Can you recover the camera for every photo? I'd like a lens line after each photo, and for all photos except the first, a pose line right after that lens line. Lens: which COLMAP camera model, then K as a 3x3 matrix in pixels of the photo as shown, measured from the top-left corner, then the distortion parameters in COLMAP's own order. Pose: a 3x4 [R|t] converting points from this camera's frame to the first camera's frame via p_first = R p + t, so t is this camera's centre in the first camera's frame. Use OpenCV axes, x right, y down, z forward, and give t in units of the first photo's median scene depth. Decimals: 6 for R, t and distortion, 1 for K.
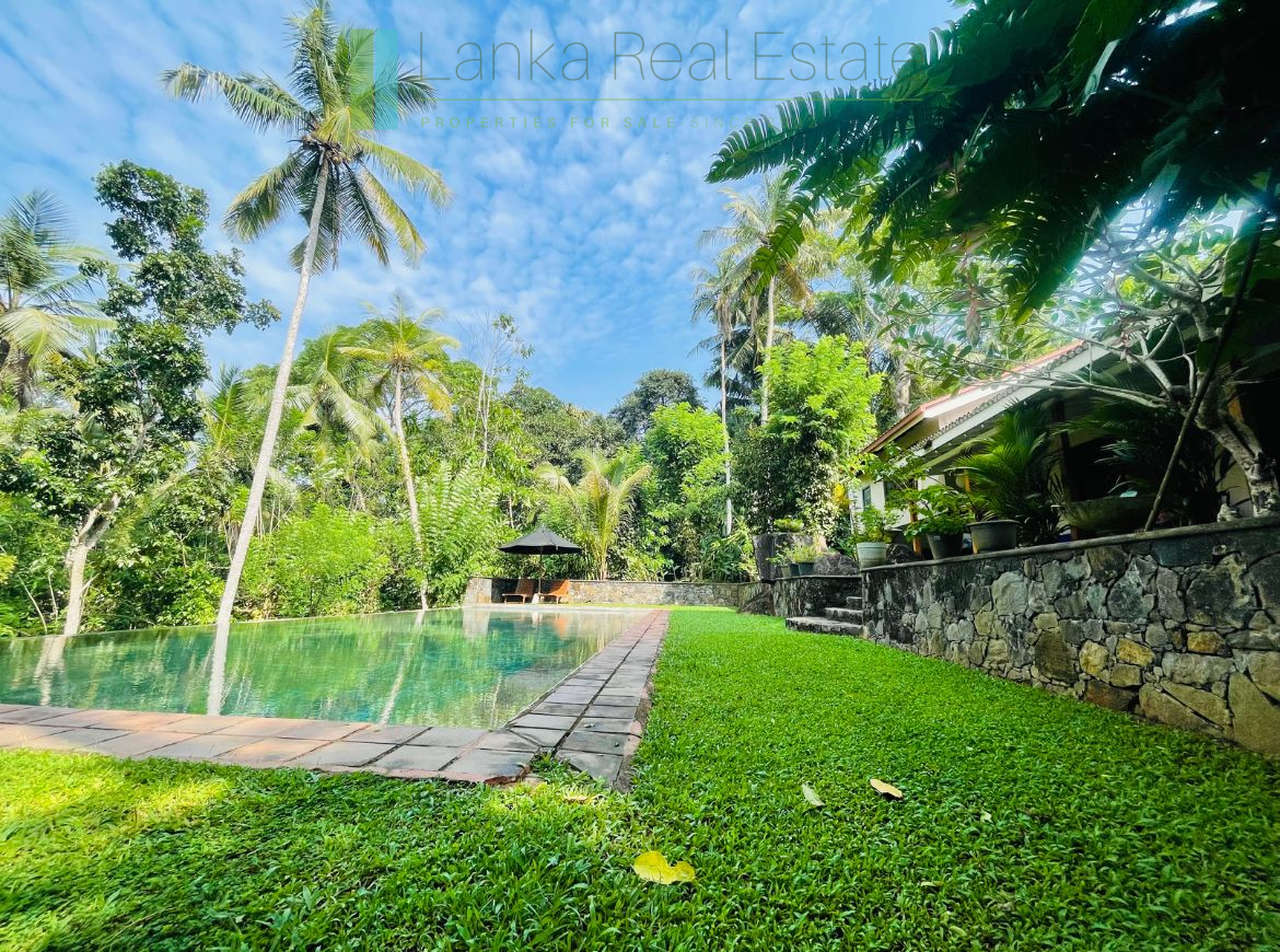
lens RADIAL K [[521.7, 0, 640.0], [0, 521.7, 476.0], [0, 0, 1]] dist [0.000390, -0.000061]
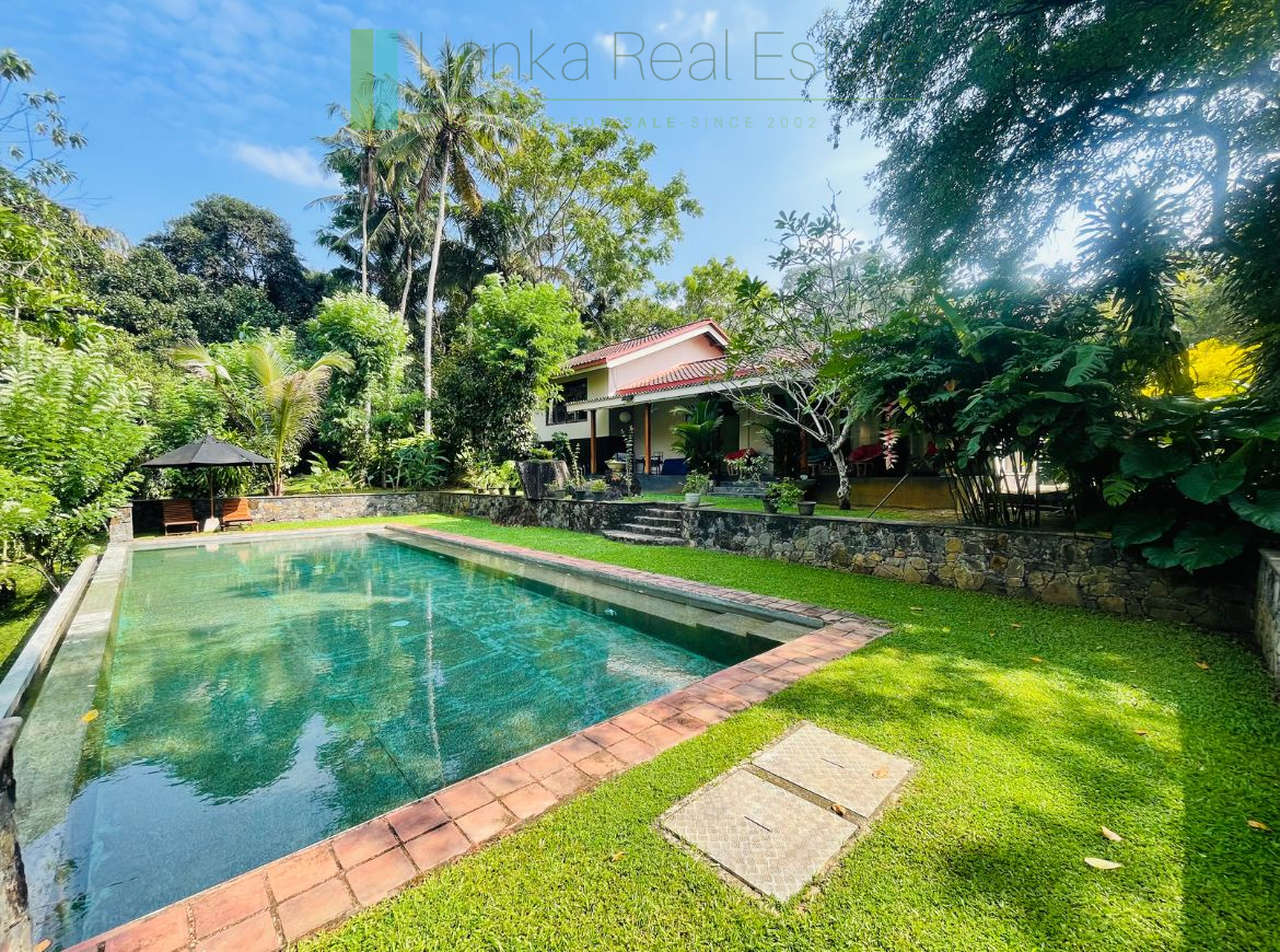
lens RADIAL K [[521.7, 0, 640.0], [0, 521.7, 476.0], [0, 0, 1]] dist [0.000390, -0.000061]
pose [[0.636830, -0.037833, 0.770075, -0.426060], [-0.153099, 0.972701, 0.174397, -0.084793], [-0.755651, -0.228959, 0.613653, 0.042868]]
